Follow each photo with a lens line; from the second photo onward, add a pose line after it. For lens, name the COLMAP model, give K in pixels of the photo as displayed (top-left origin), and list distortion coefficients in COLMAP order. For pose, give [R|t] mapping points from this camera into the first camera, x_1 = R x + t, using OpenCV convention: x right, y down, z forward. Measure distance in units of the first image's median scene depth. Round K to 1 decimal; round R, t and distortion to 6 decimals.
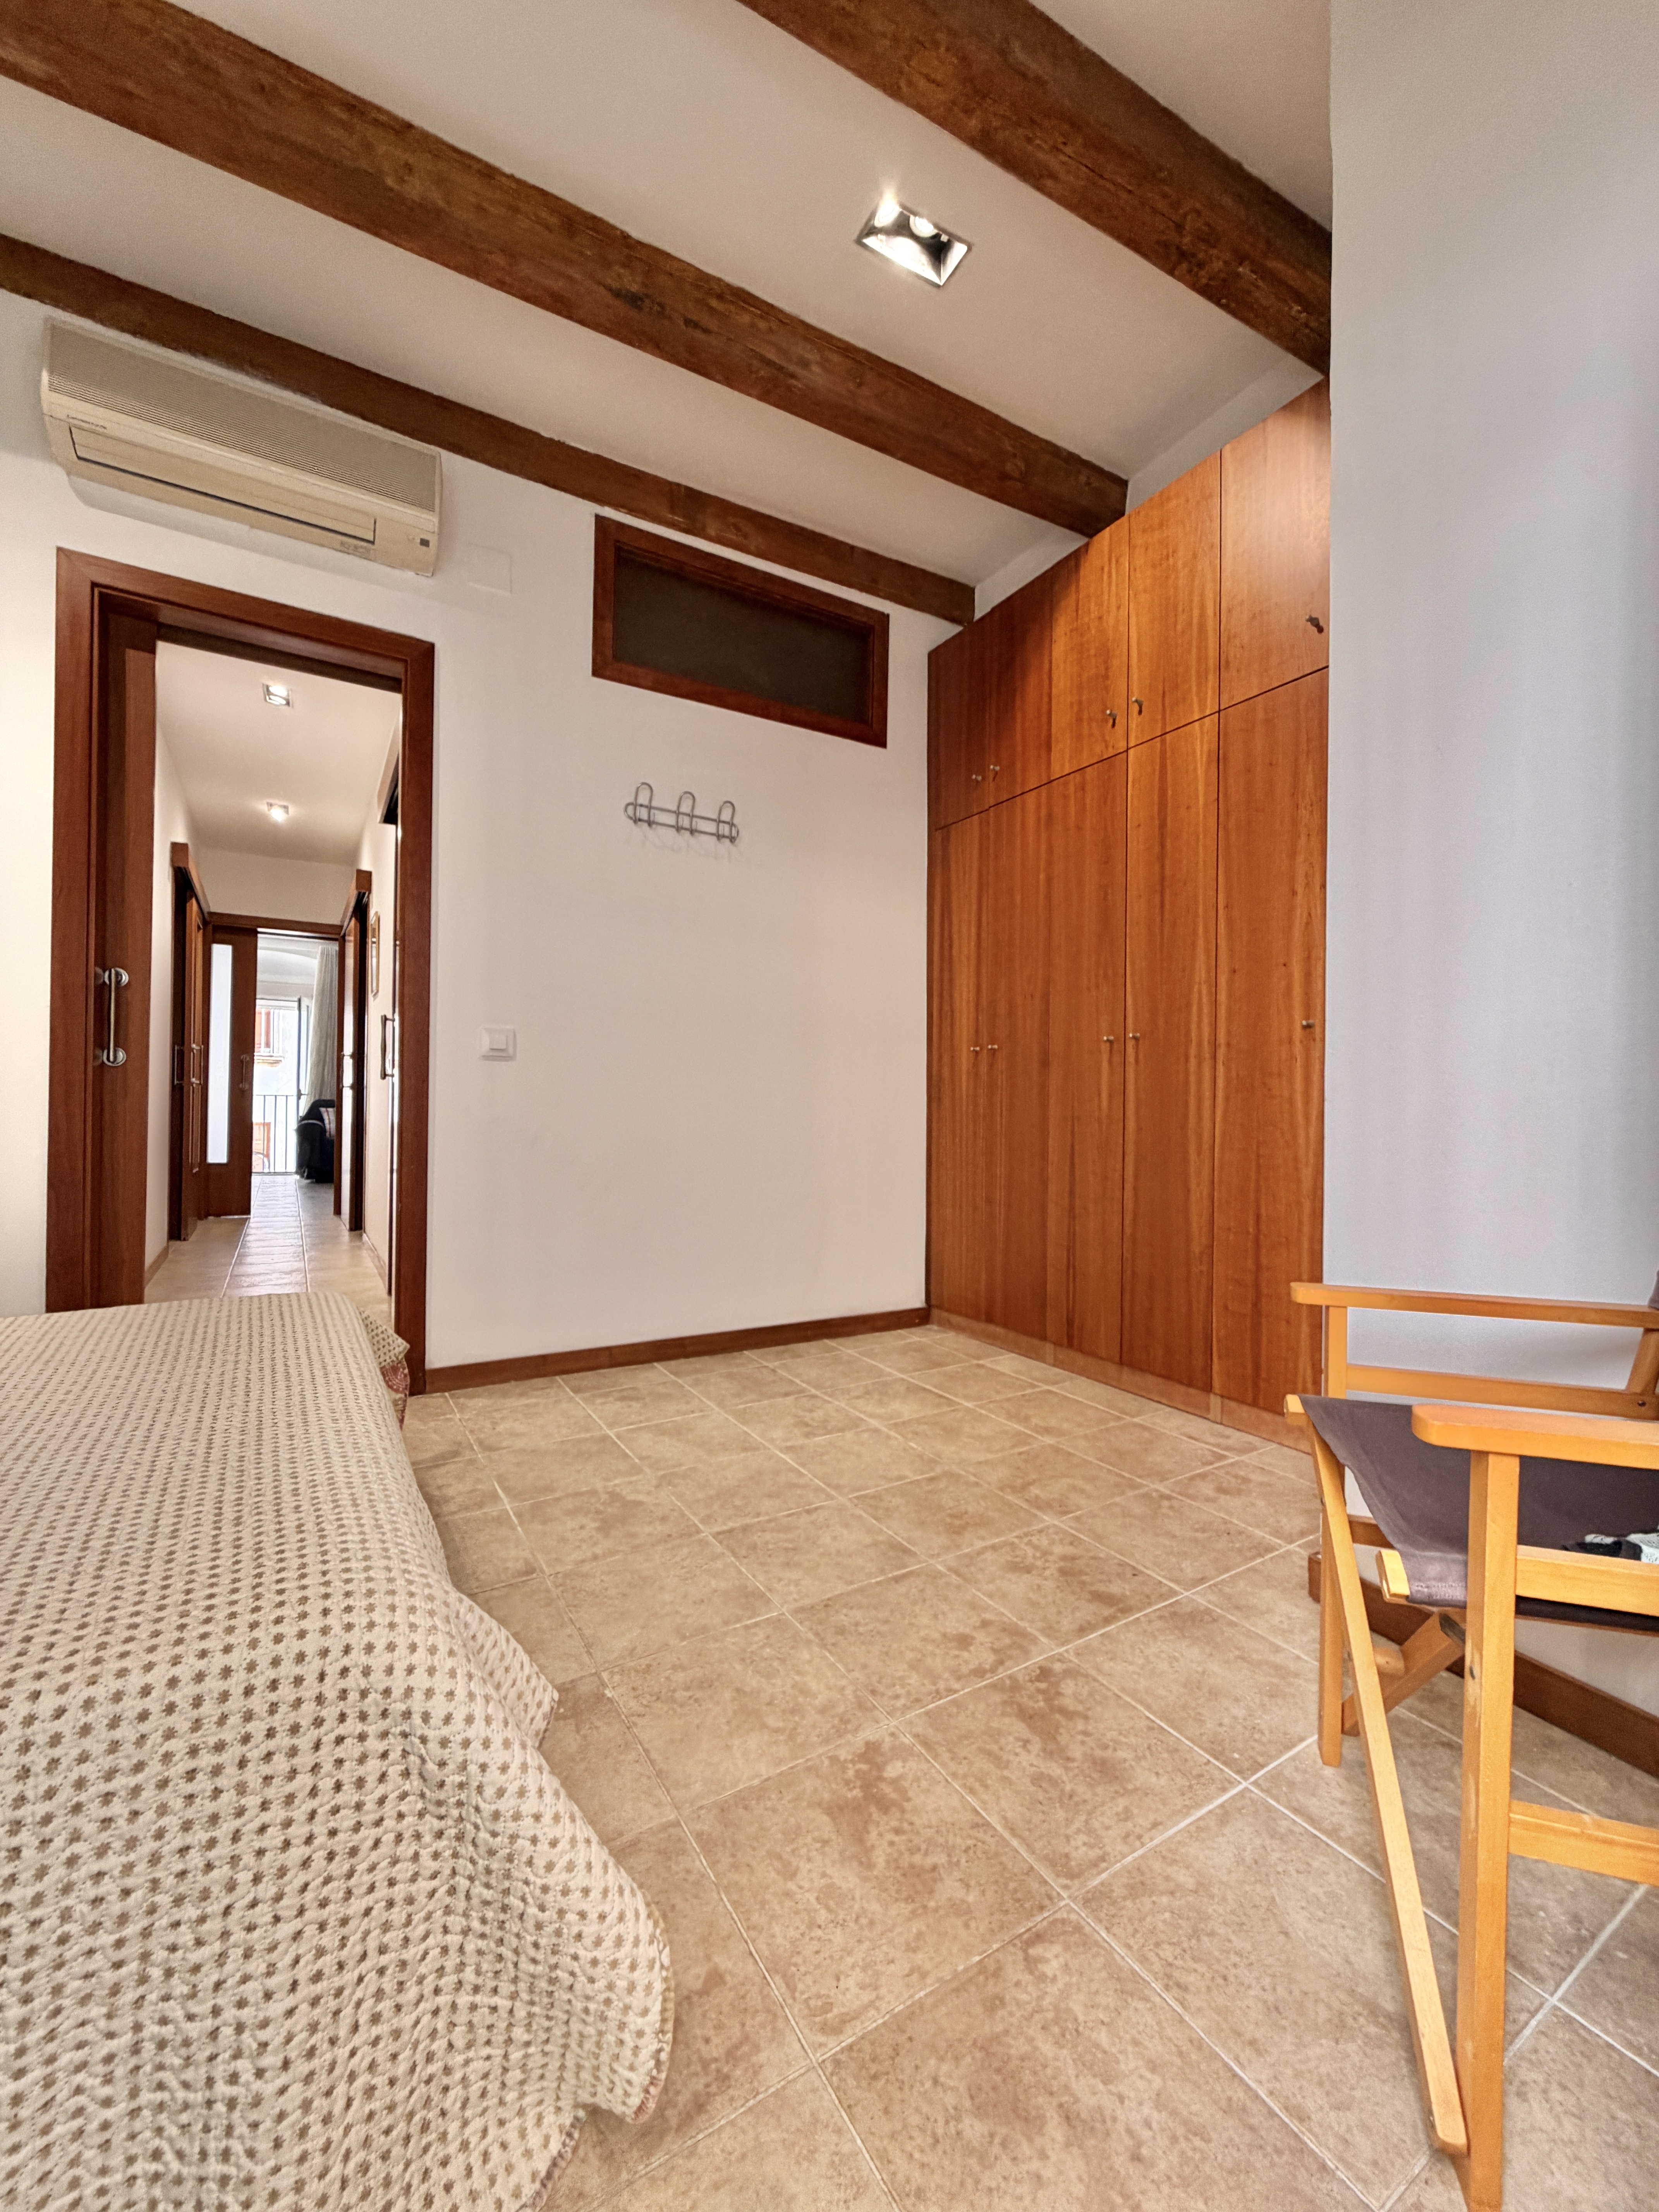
lens RADIAL K [[883.1, 0, 823.6], [0, 883.1, 1102.0], [0, 0, 1]] dist [0.000695, 0.000213]
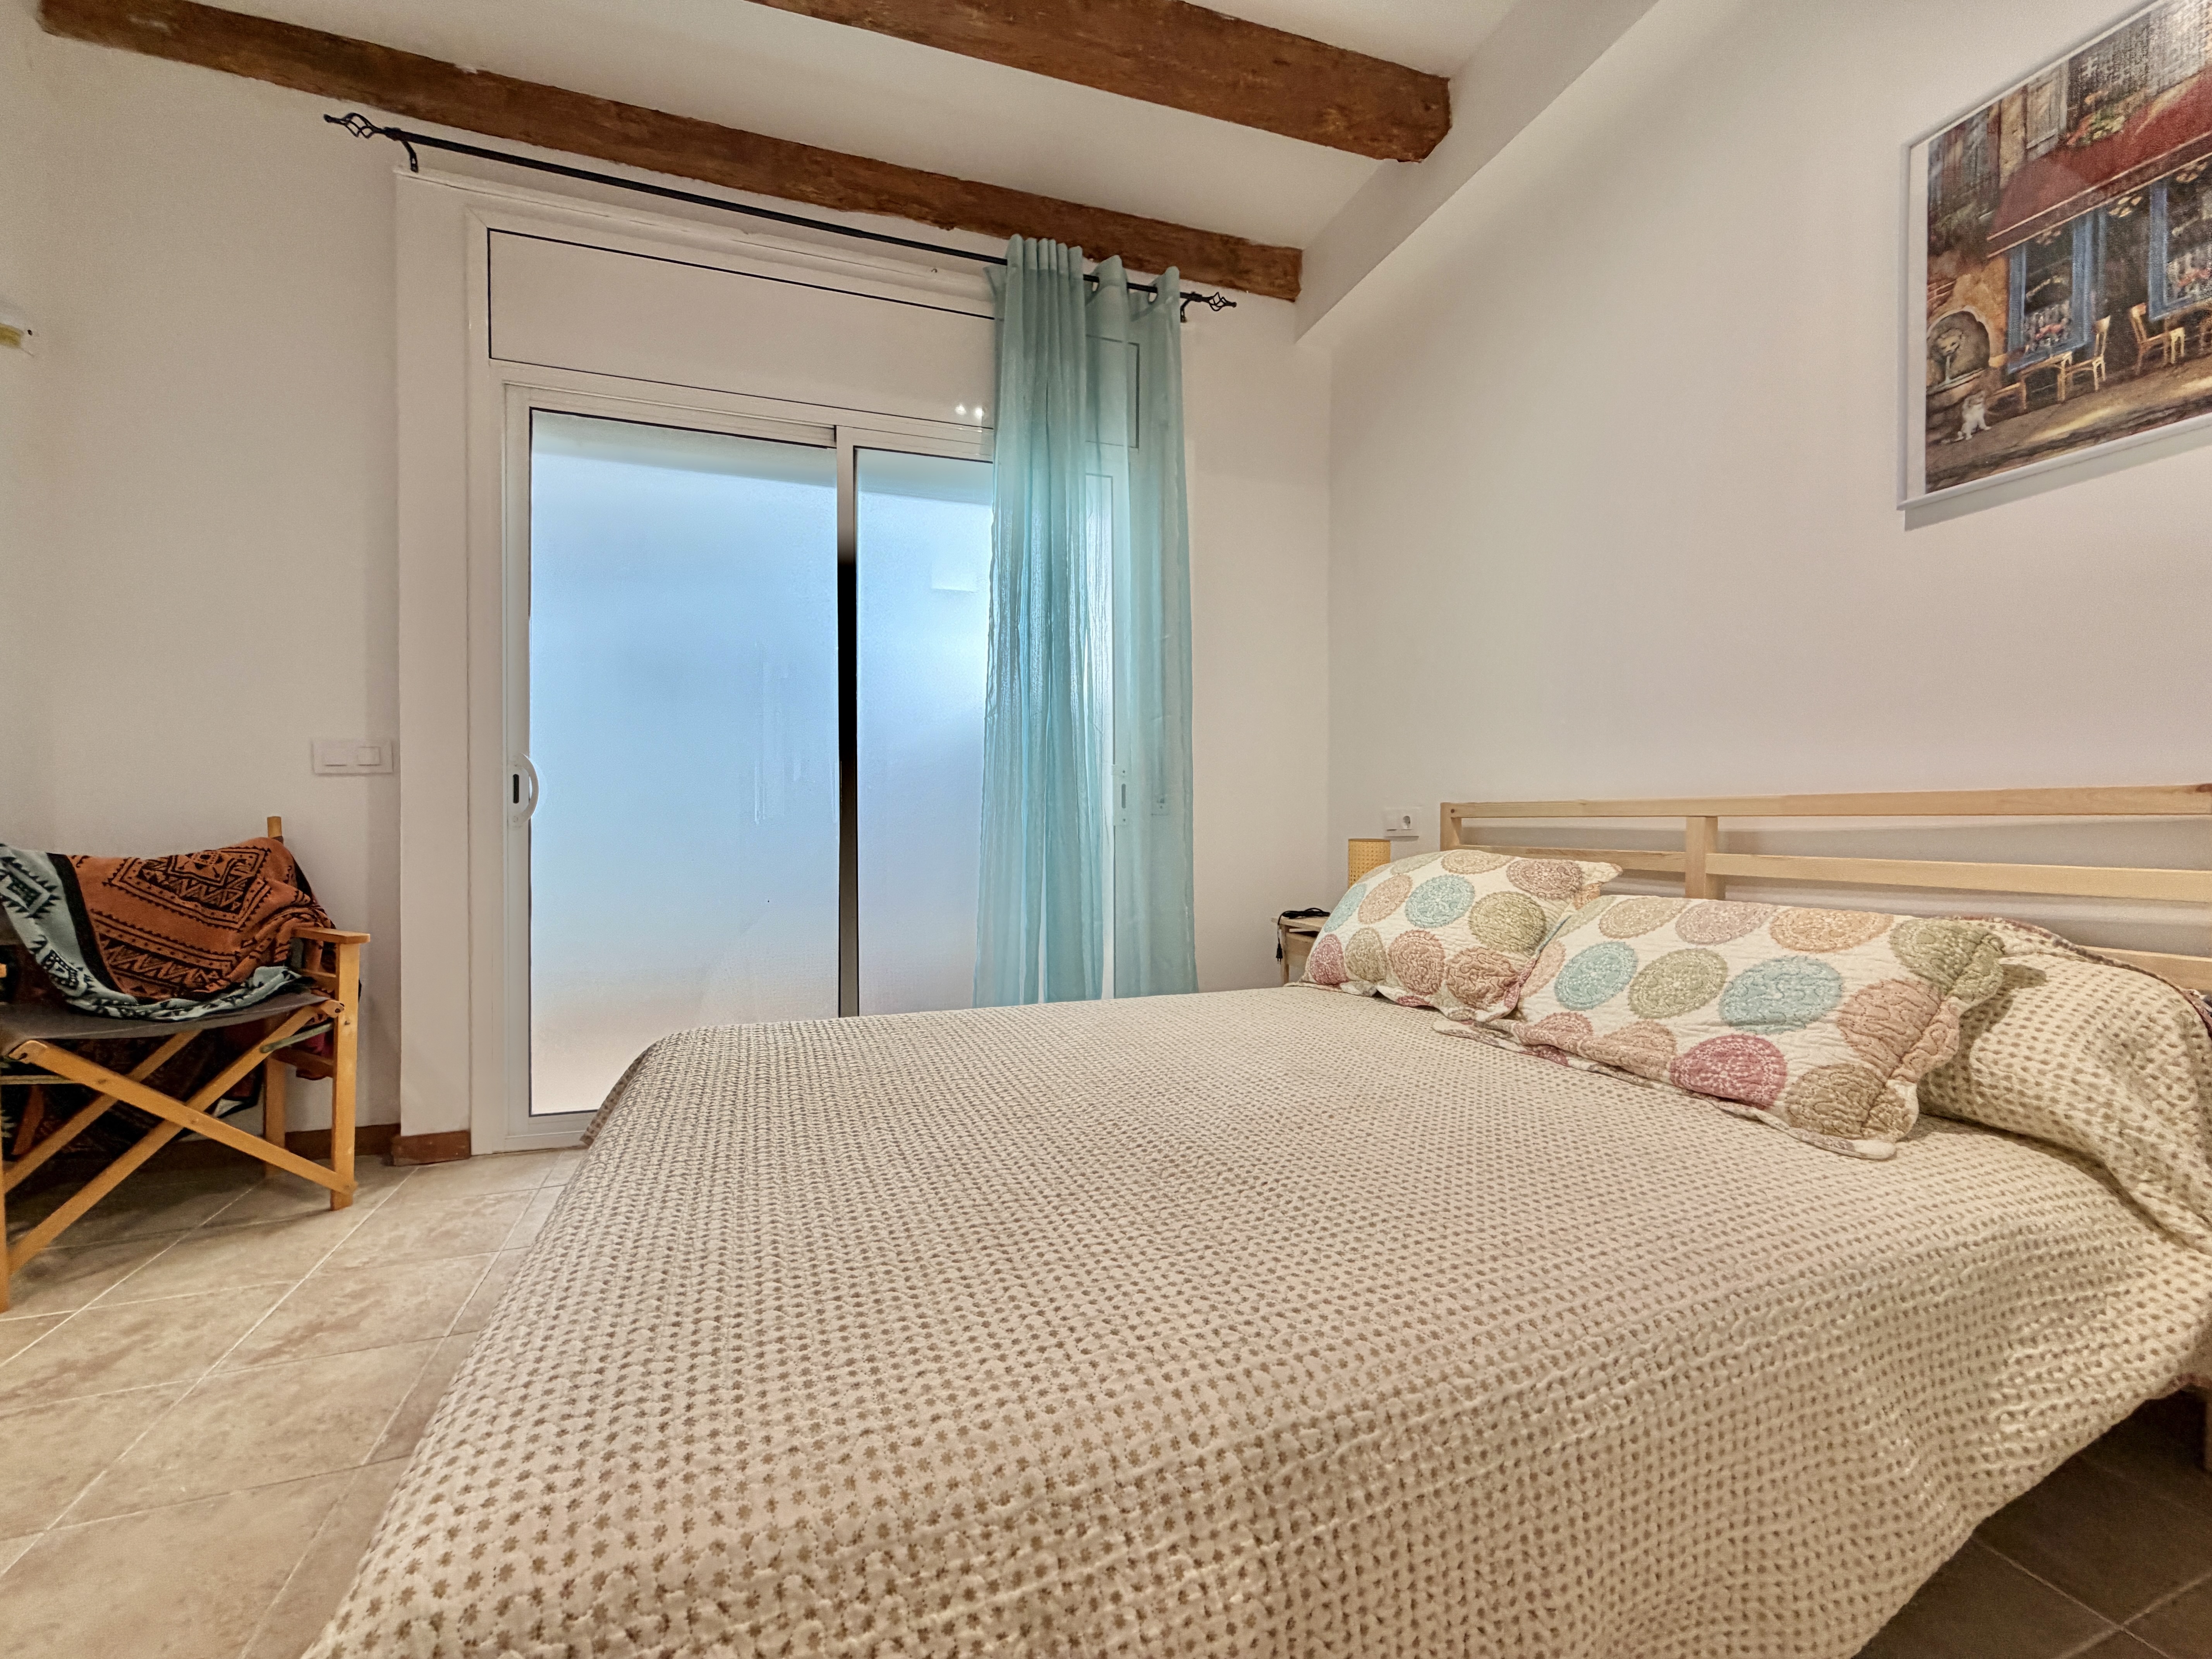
lens RADIAL K [[883.1, 0, 1103.3], [0, 883.1, 830.9], [0, 0, 1]] dist [0.000695, 0.000213]
pose [[-0.981543, -0.018105, 0.190383, -0.686742], [-0.017364, 0.999834, 0.005559, -0.014200], [-0.190452, 0.002151, -0.981694, 1.033224]]
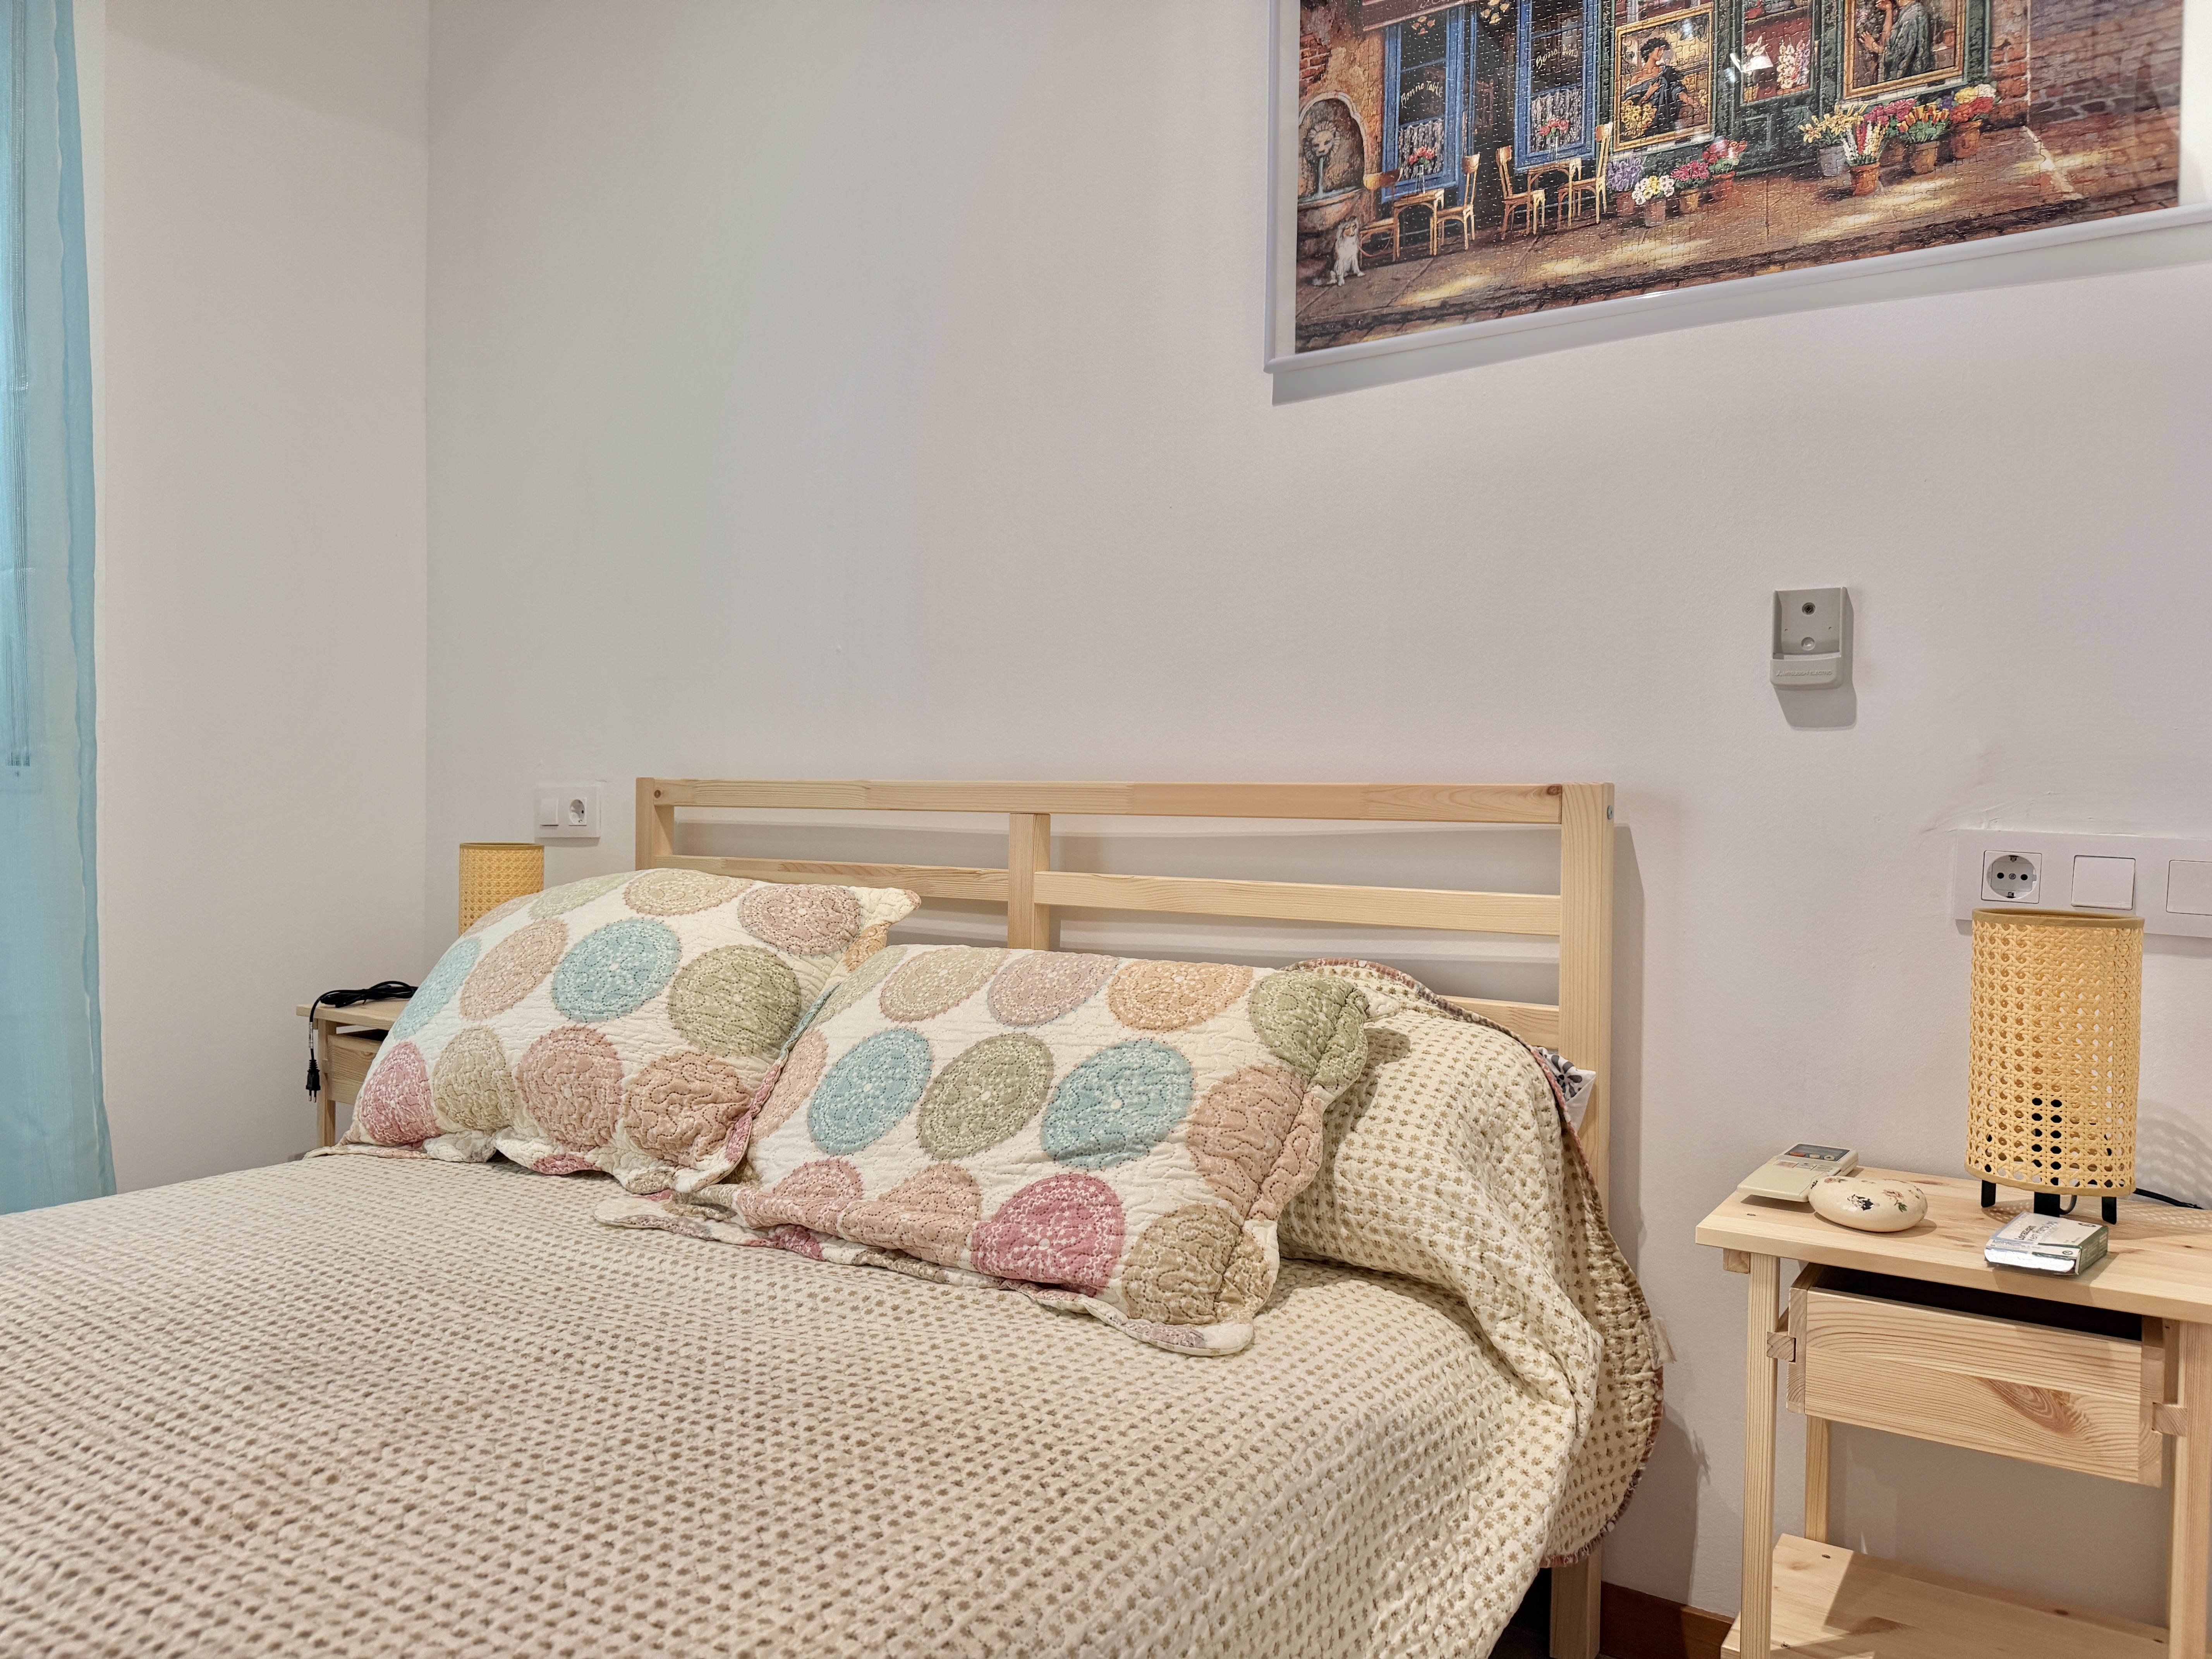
lens RADIAL K [[1554.5, 0, 1097.7], [0, 1554.5, 837.4], [0, 0, 1]] dist [0.058819, -0.077483]
pose [[-0.908039, -0.015836, -0.418585, -0.732933], [-0.022626, 0.999681, 0.011264, -0.029660], [0.418273, 0.019699, -0.908108, 0.962568]]
